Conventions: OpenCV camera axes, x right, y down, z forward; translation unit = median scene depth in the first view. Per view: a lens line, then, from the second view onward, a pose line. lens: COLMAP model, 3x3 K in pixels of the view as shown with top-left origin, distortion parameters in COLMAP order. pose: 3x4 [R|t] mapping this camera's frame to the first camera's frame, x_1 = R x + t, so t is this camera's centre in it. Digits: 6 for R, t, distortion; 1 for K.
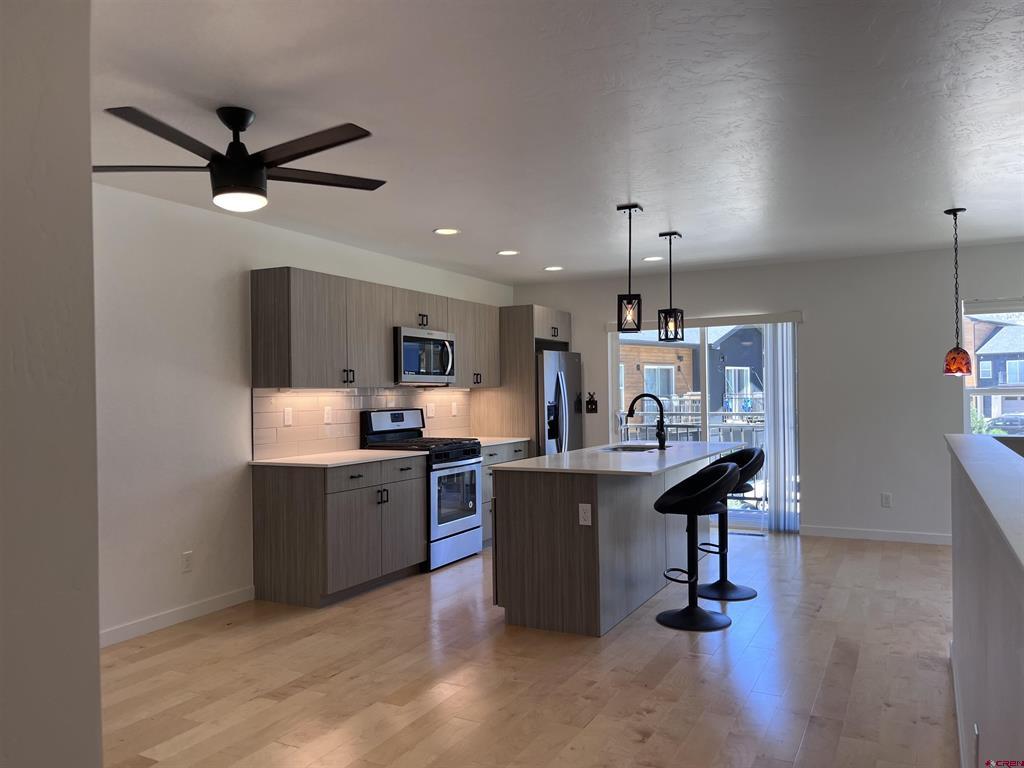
lens RADIAL K [[778.9, 0, 503.0], [0, 778.9, 387.0], [0, 0, 1]] dist [0.062183, -0.077045]
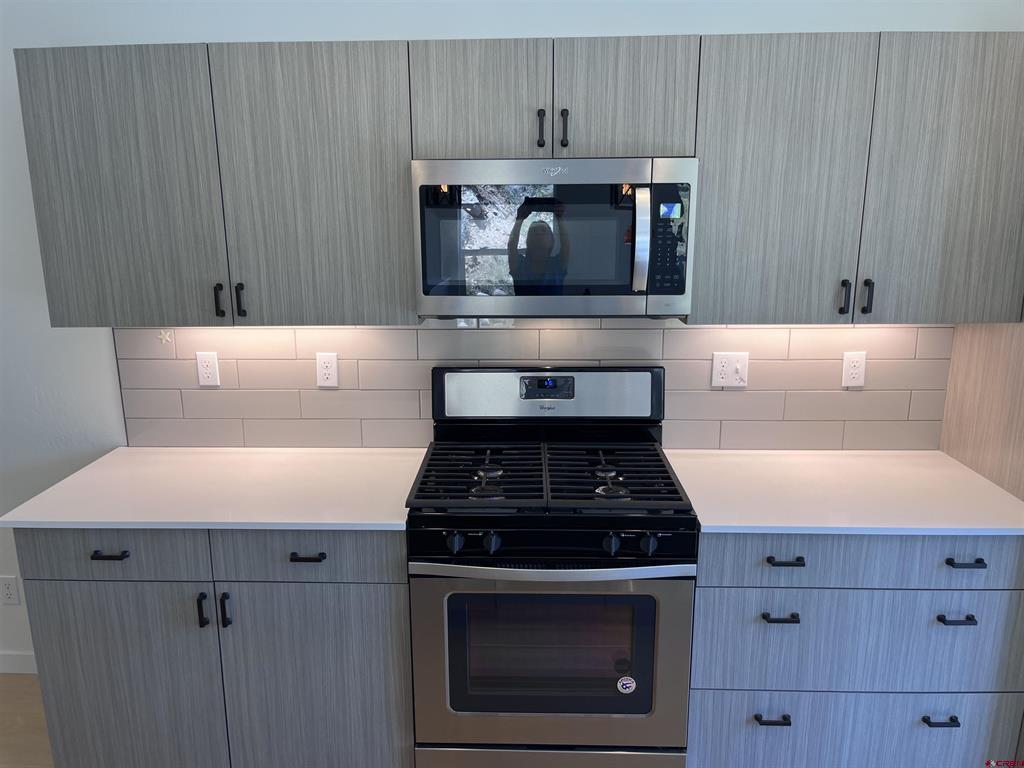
lens RADIAL K [[778.9, 0, 503.0], [0, 778.9, 387.0], [0, 0, 1]] dist [0.062183, -0.077045]
pose [[0.436867, 0.219953, -0.872220, 0.221669], [0.010639, 0.968313, 0.249514, -0.066954], [0.899463, -0.118284, 0.420684, 0.877850]]
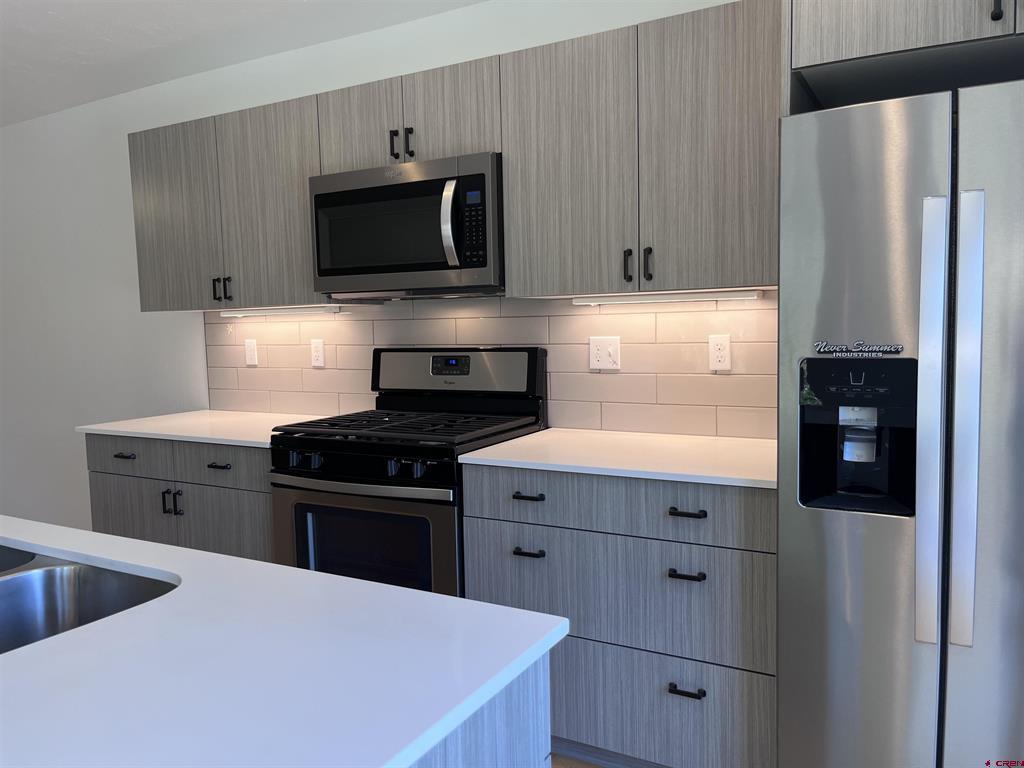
lens RADIAL K [[782.0, 0, 505.9], [0, 782.0, 384.6], [0, 0, 1]] dist [0.077567, -0.088564]
pose [[-0.028501, 0.098185, -0.994760, 0.363766], [0.035152, 0.994647, 0.097167, 0.006395], [0.998975, -0.032199, -0.031800, 1.135927]]
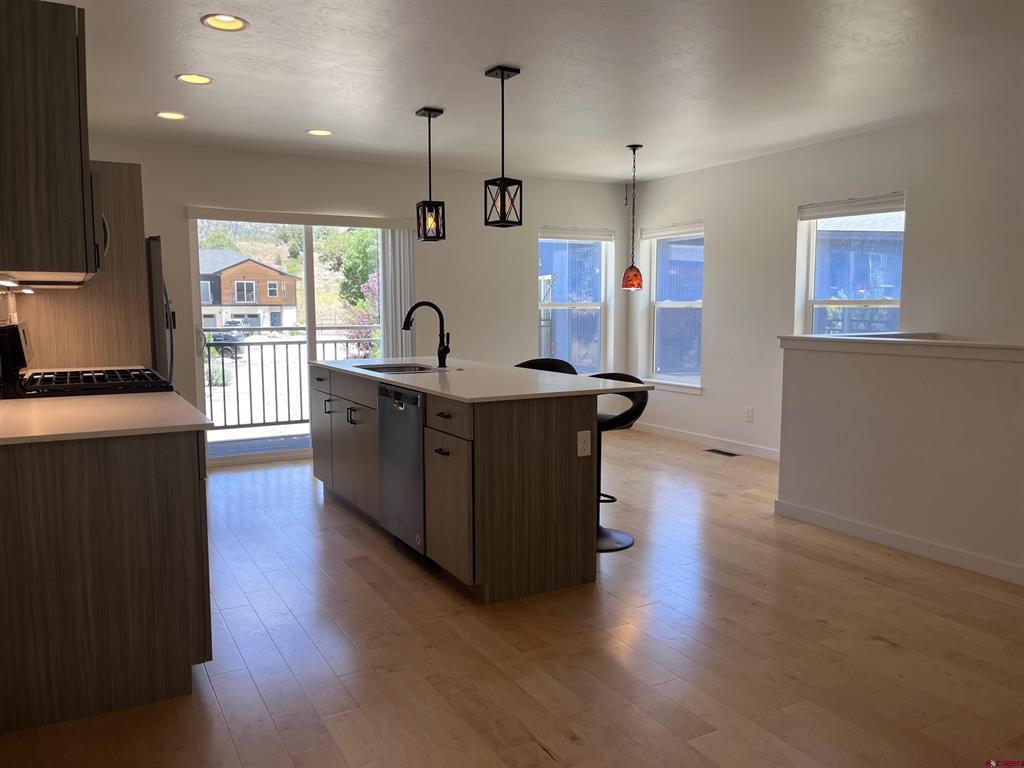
lens RADIAL K [[782.0, 0, 505.9], [0, 782.0, 384.6], [0, 0, 1]] dist [0.077567, -0.088564]
pose [[0.544928, -0.072300, 0.835360, -0.455732], [-0.011102, 0.995566, 0.093409, 0.016641], [-0.838409, -0.060175, 0.541709, 0.443980]]
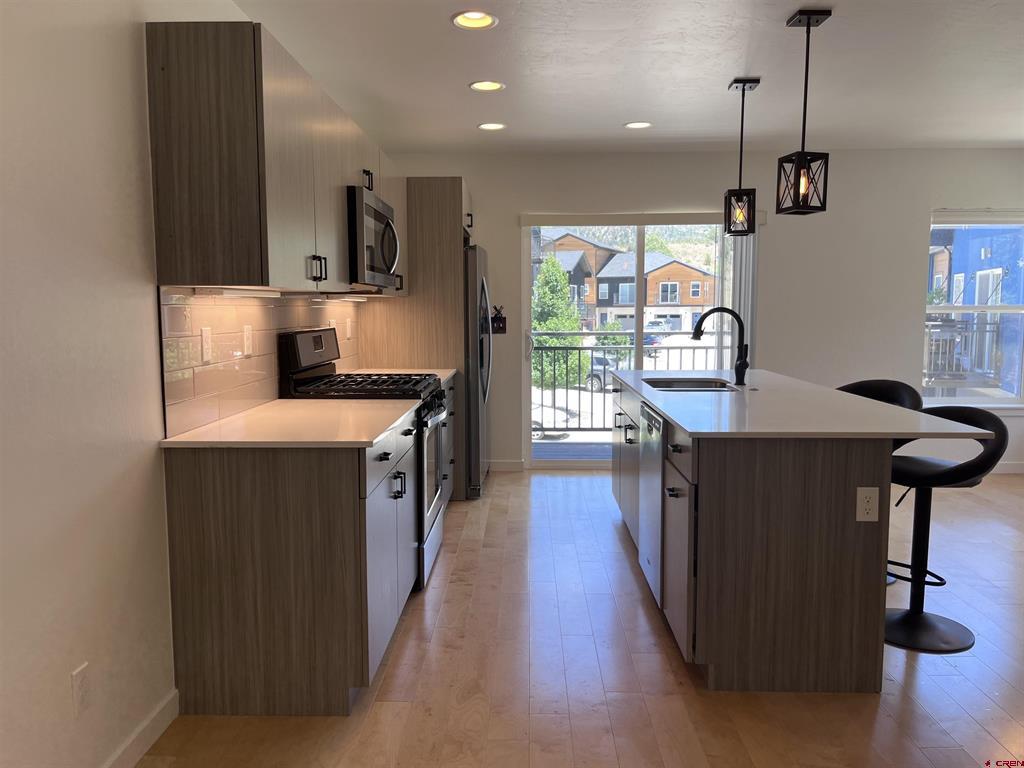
lens RADIAL K [[782.0, 0, 505.9], [0, 782.0, 384.6], [0, 0, 1]] dist [0.077567, -0.088564]
pose [[0.895904, -0.032176, 0.443082, -0.300400], [-0.013901, 0.994855, 0.100352, 0.008536], [-0.444031, -0.096065, 0.890847, 0.417294]]
